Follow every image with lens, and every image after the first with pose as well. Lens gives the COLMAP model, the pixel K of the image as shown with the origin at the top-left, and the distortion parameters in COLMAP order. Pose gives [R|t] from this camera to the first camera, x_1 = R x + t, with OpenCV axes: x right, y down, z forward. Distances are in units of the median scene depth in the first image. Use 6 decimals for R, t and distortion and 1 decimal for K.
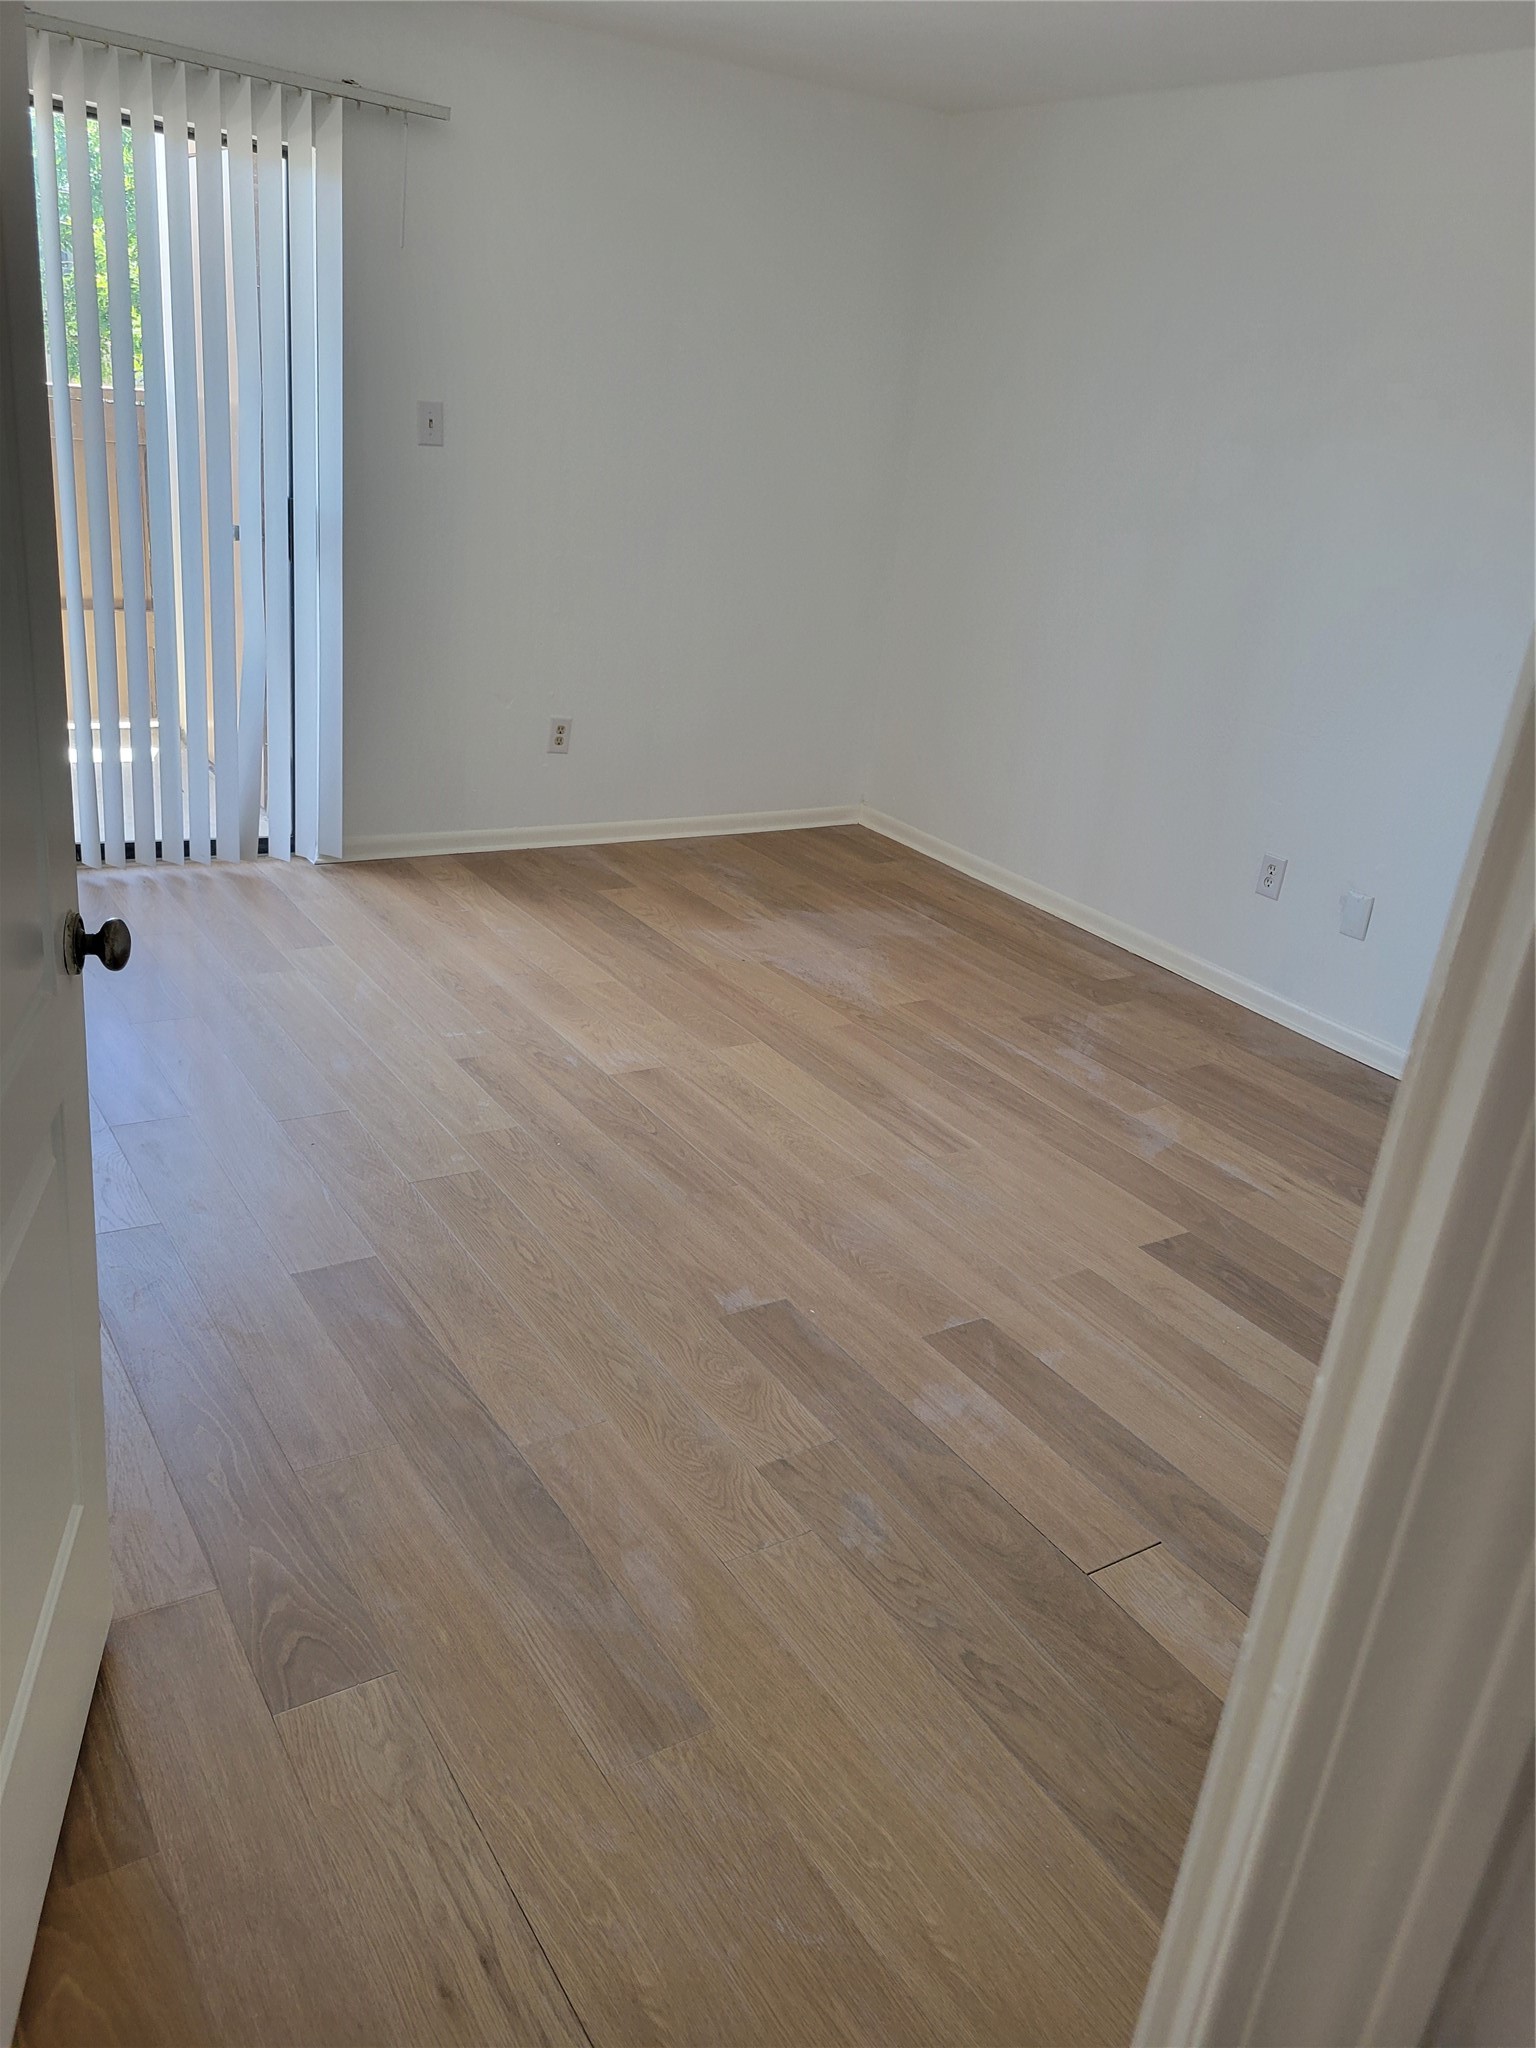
lens RADIAL K [[1546.7, 0, 763.0], [0, 1546.7, 1022.9], [0, 0, 1]] dist [0.057471, -0.034105]
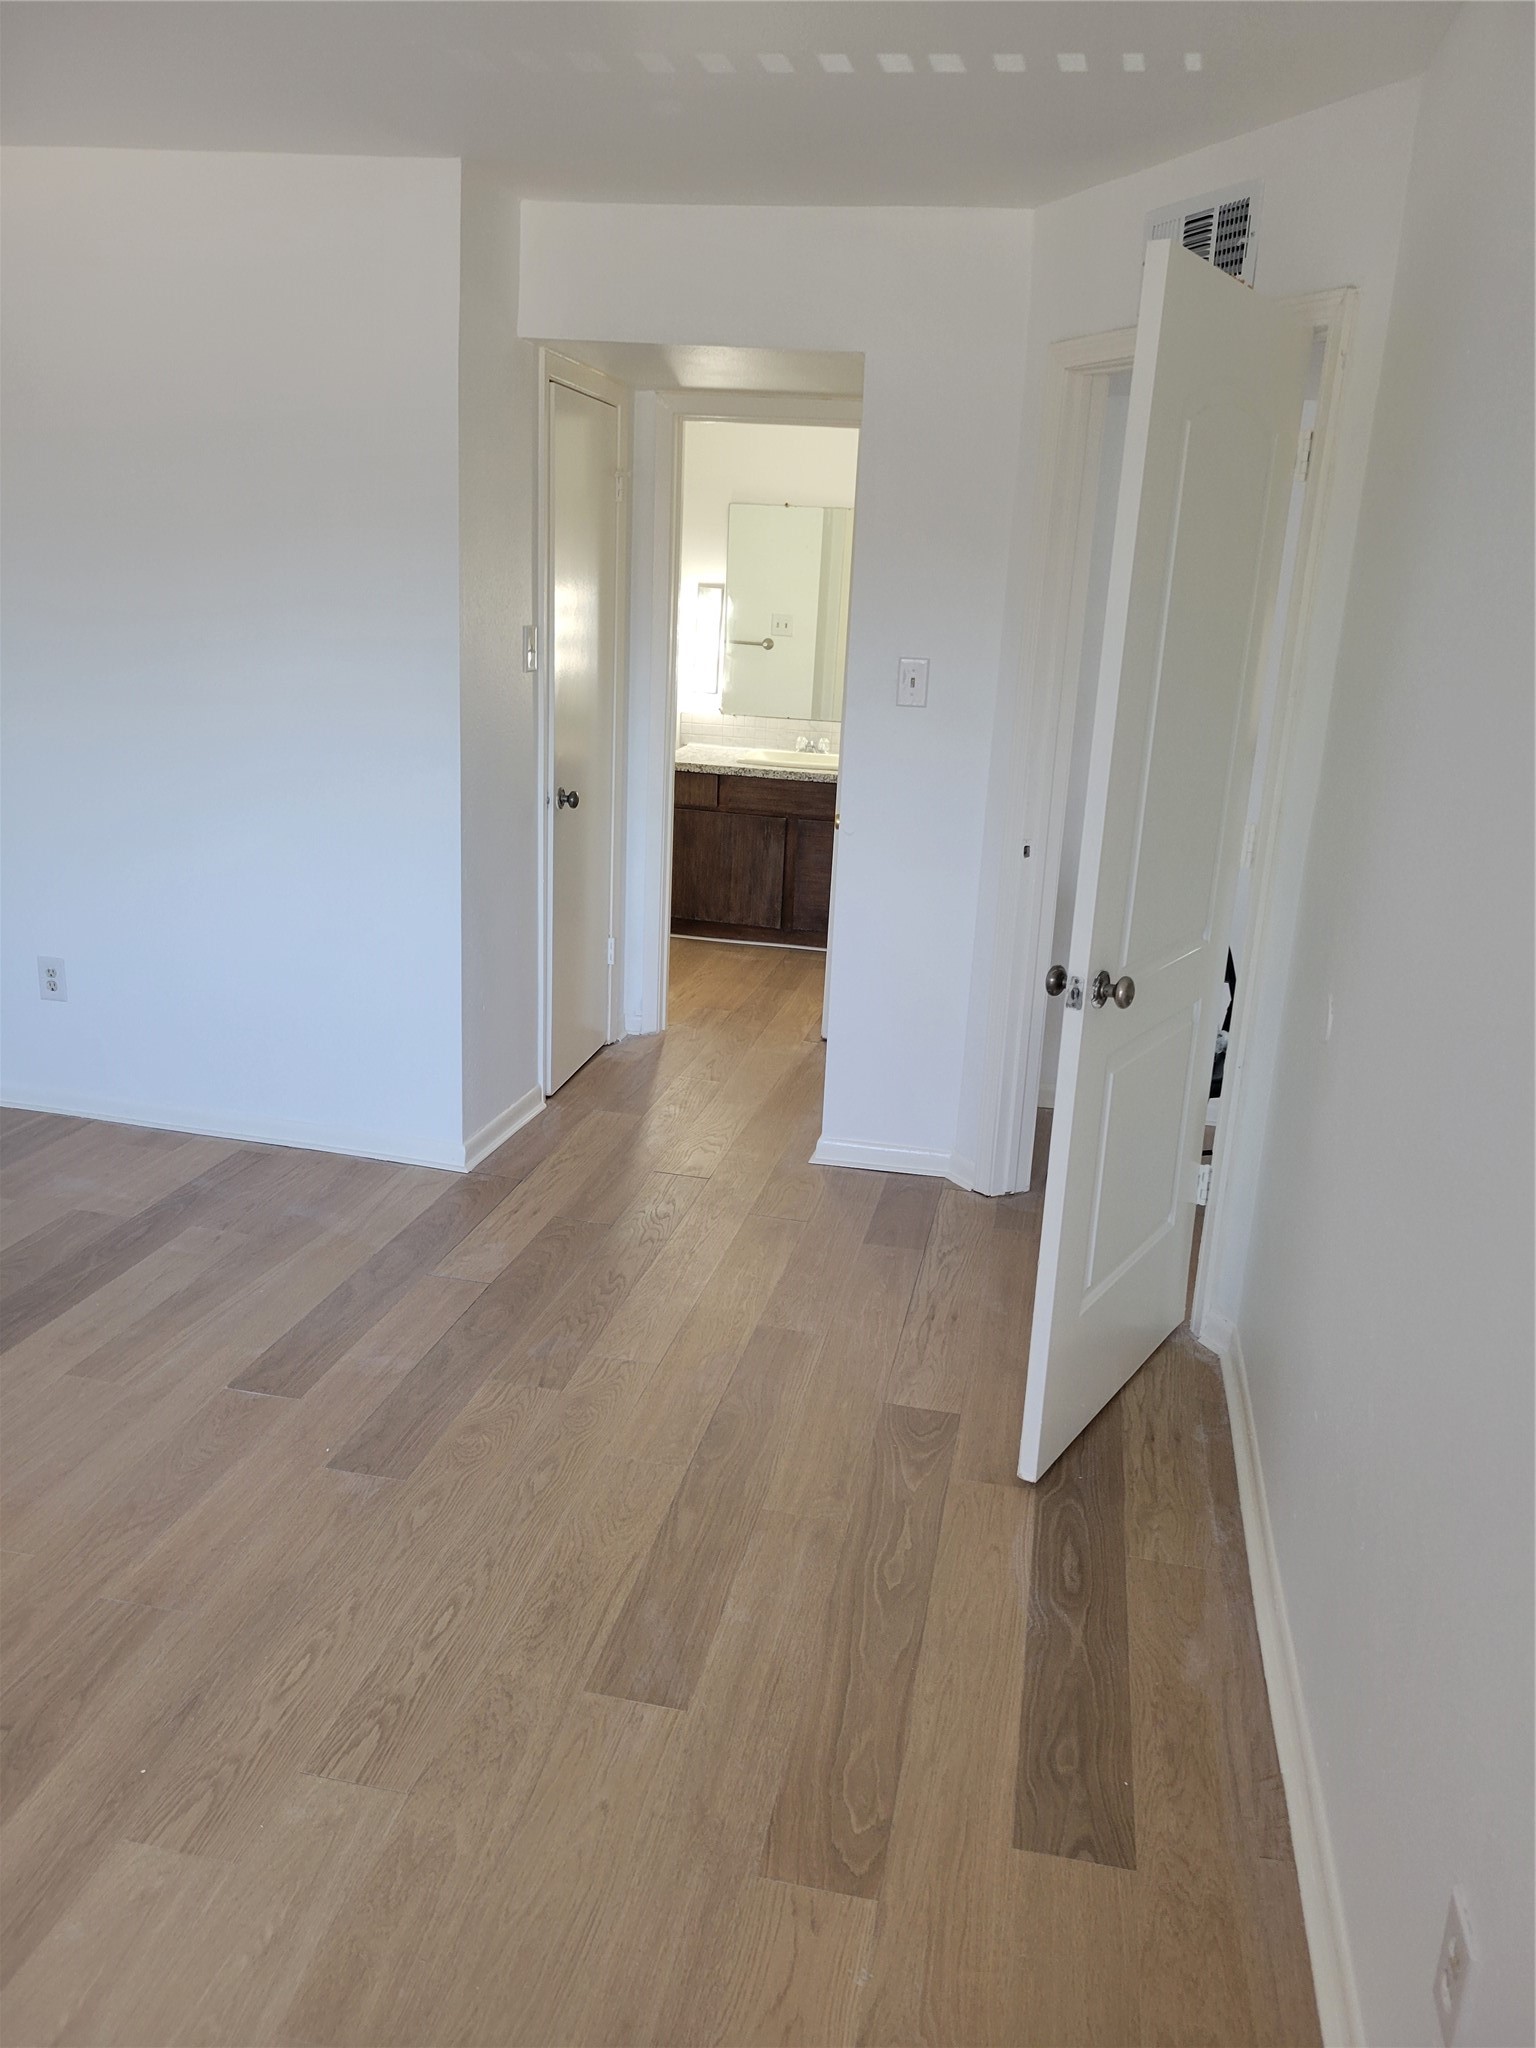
lens RADIAL K [[1546.7, 0, 761.0], [0, 1546.7, 1017.4], [0, 0, 1]] dist [0.057471, -0.034105]
pose [[-0.697314, -0.328757, 0.636924, -0.792940], [0.140972, 0.808347, 0.571578, -0.640358], [-0.702766, 0.488358, -0.517326, 1.322823]]
